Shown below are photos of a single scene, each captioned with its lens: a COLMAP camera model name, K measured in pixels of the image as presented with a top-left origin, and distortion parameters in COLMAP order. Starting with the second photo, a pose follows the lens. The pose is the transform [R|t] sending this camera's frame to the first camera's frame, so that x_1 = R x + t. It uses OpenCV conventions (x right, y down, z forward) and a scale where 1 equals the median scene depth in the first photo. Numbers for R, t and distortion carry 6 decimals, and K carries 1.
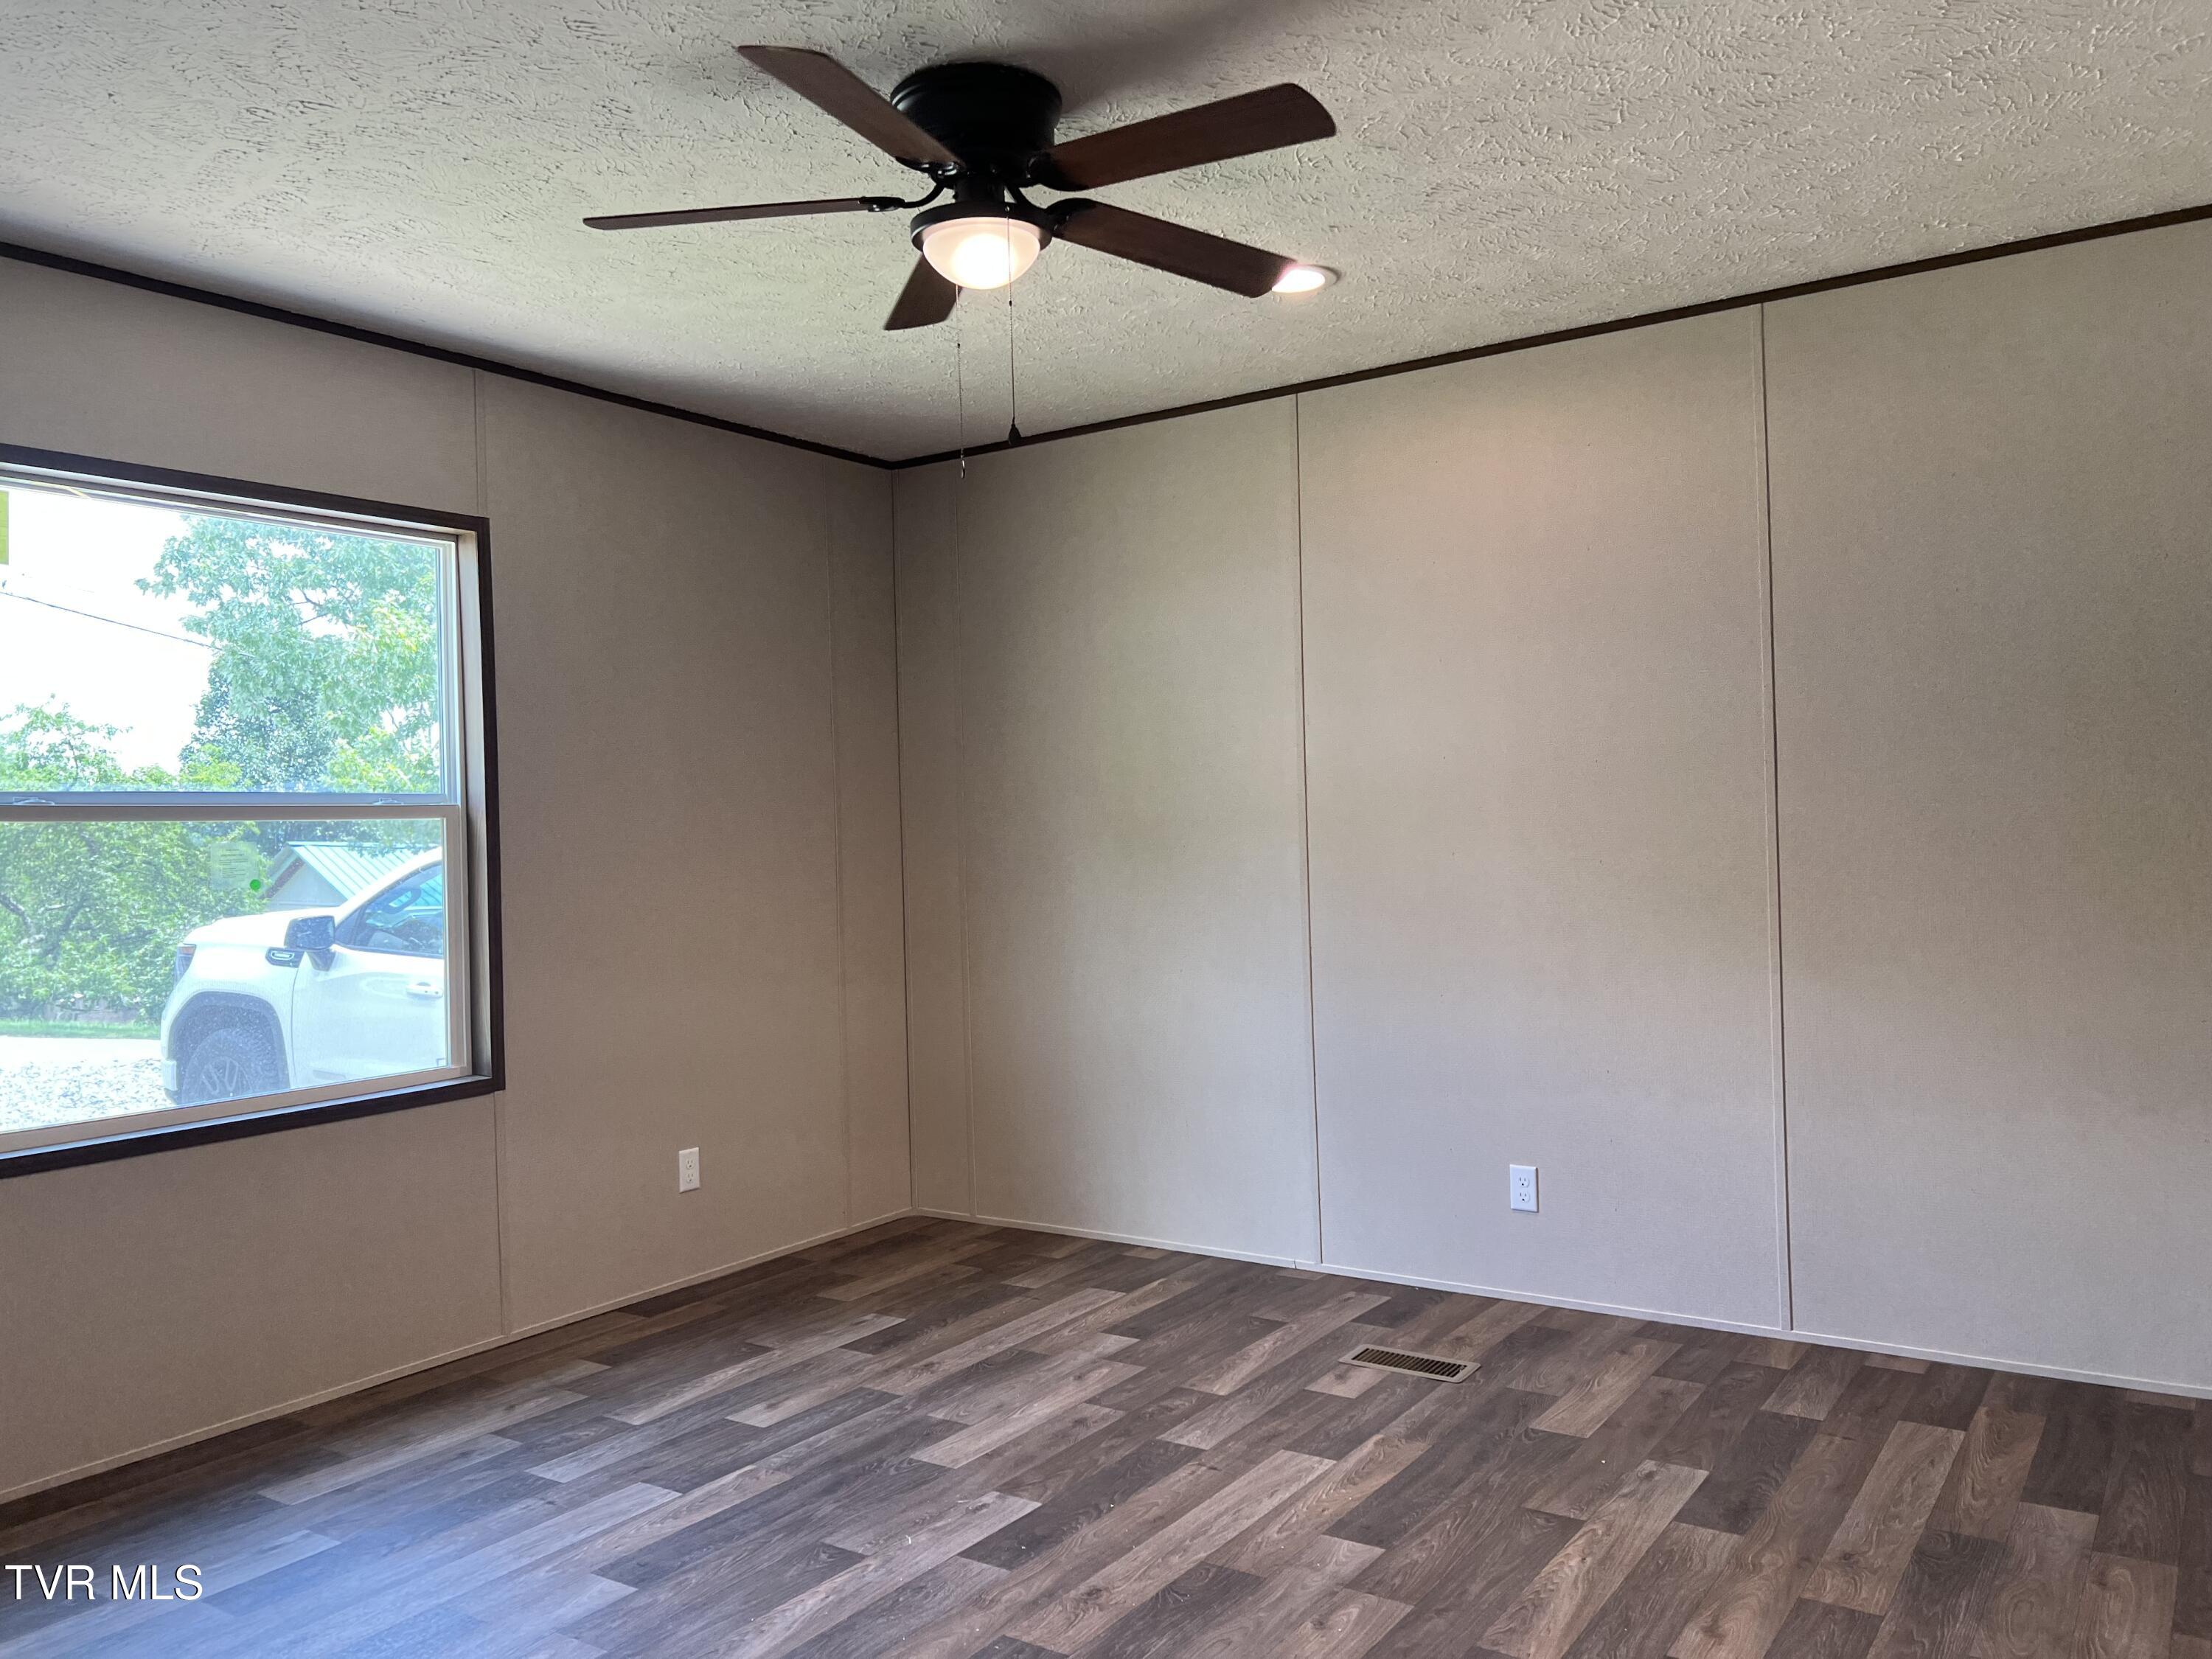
lens RADIAL K [[1669.0, 0, 1121.1], [0, 1669.0, 826.0], [0, 0, 1]] dist [0.059535, -0.078372]
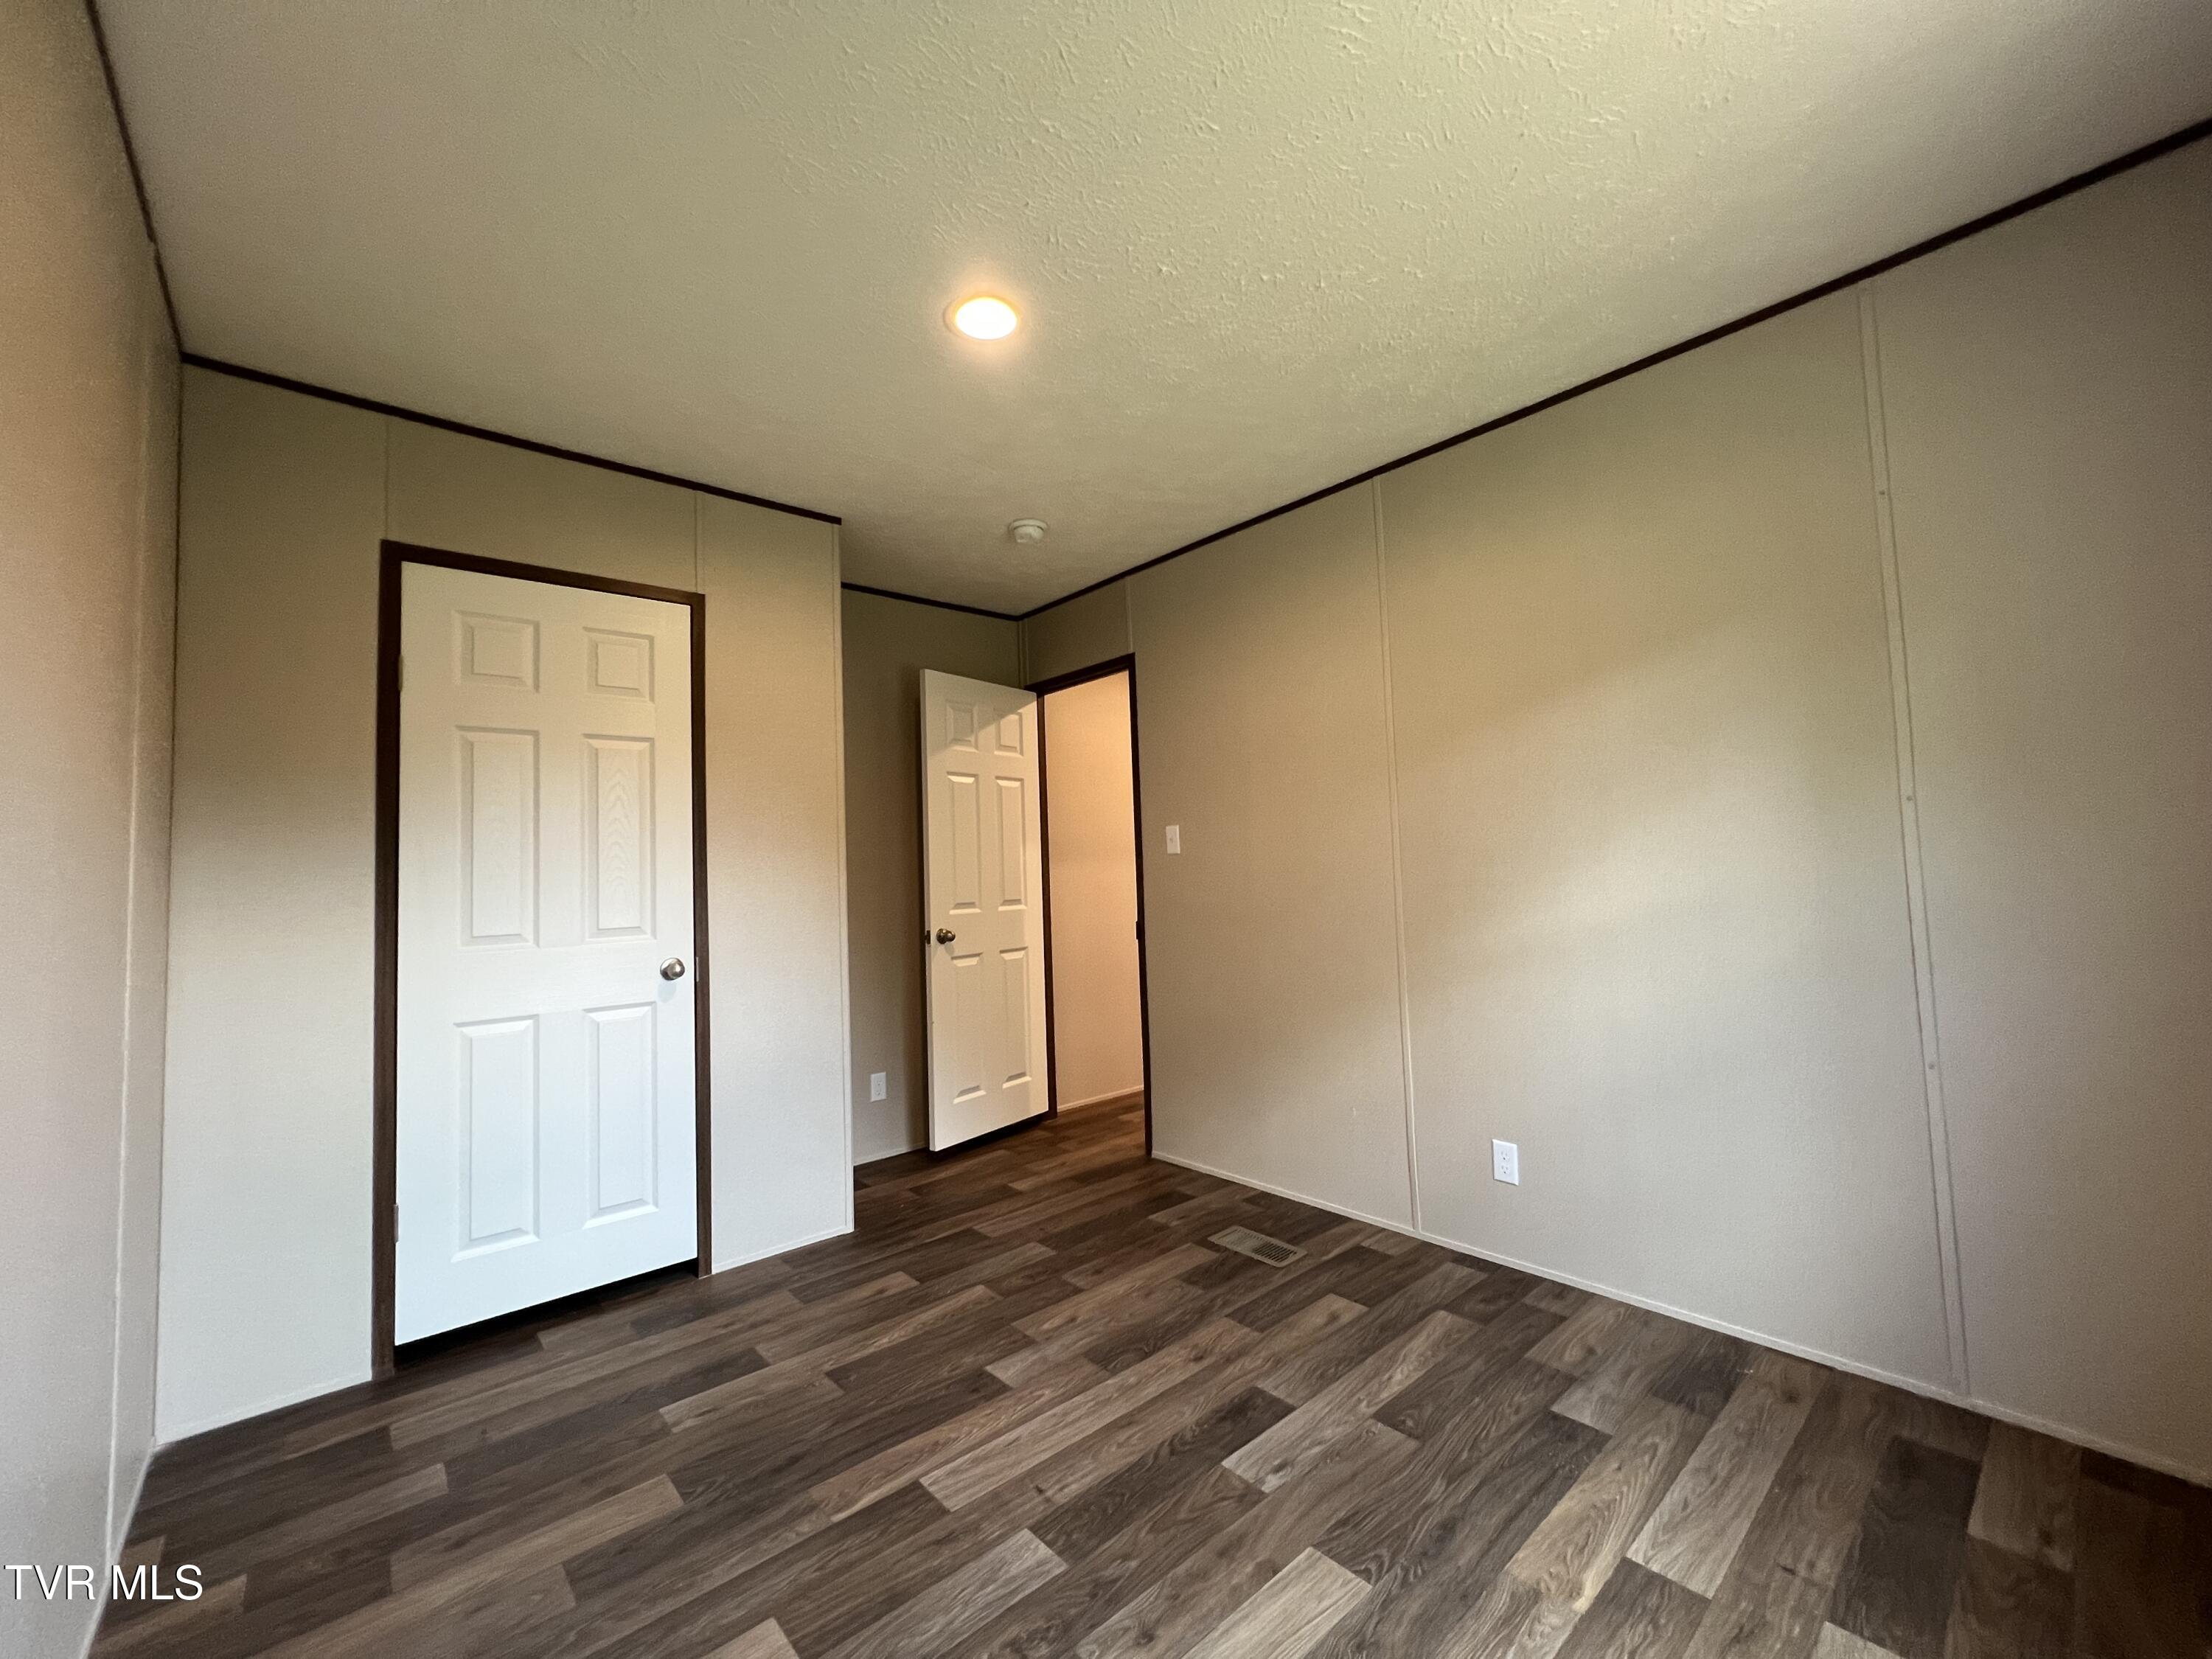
lens RADIAL K [[889.2, 0, 1103.7], [0, 889.2, 822.8], [0, 0, 1]] dist [-0.001403, 0.000468]
pose [[-0.963318, 0.077114, 0.257043, -0.127719], [0.062786, 0.996005, -0.063502, 0.025019], [-0.260913, -0.045034, -0.964311, 1.330811]]
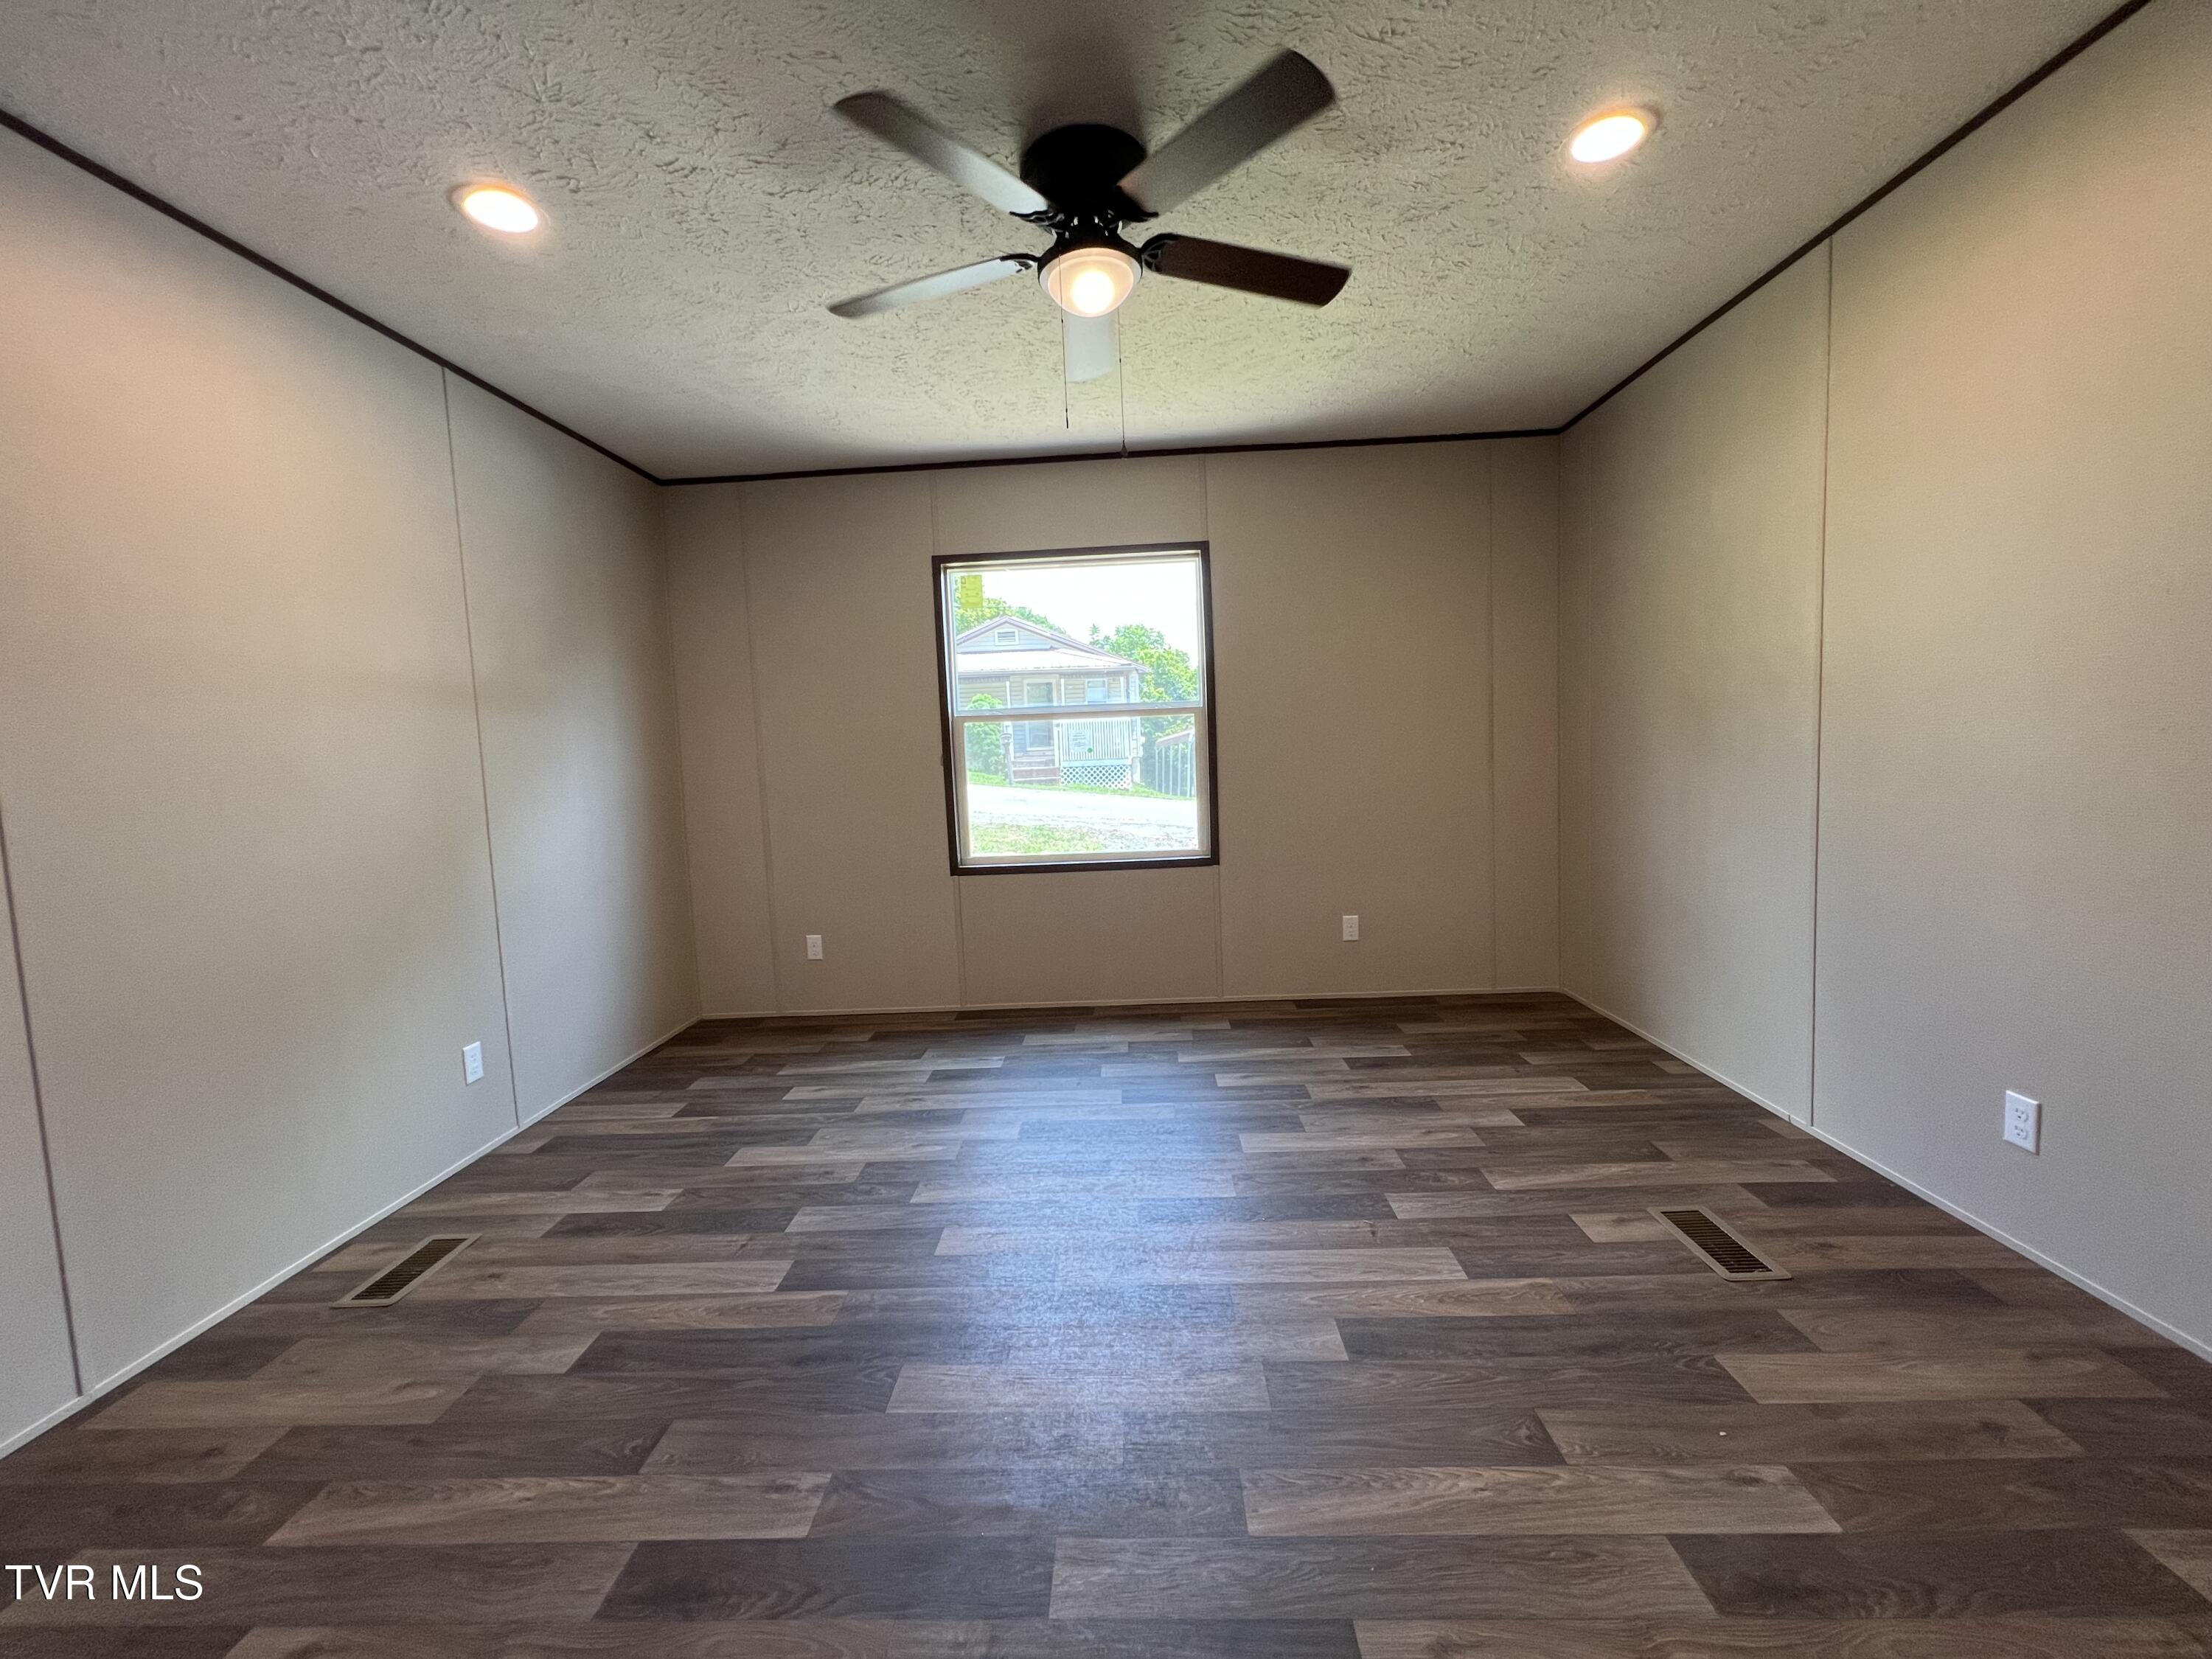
lens RADIAL K [[889.2, 0, 1103.7], [0, 889.2, 822.8], [0, 0, 1]] dist [-0.001403, 0.000468]
pose [[0.530679, 0.075383, -0.844214, 0.420233], [0.027037, 0.994024, 0.105756, 0.009203], [0.847142, -0.078947, 0.525470, 0.455041]]
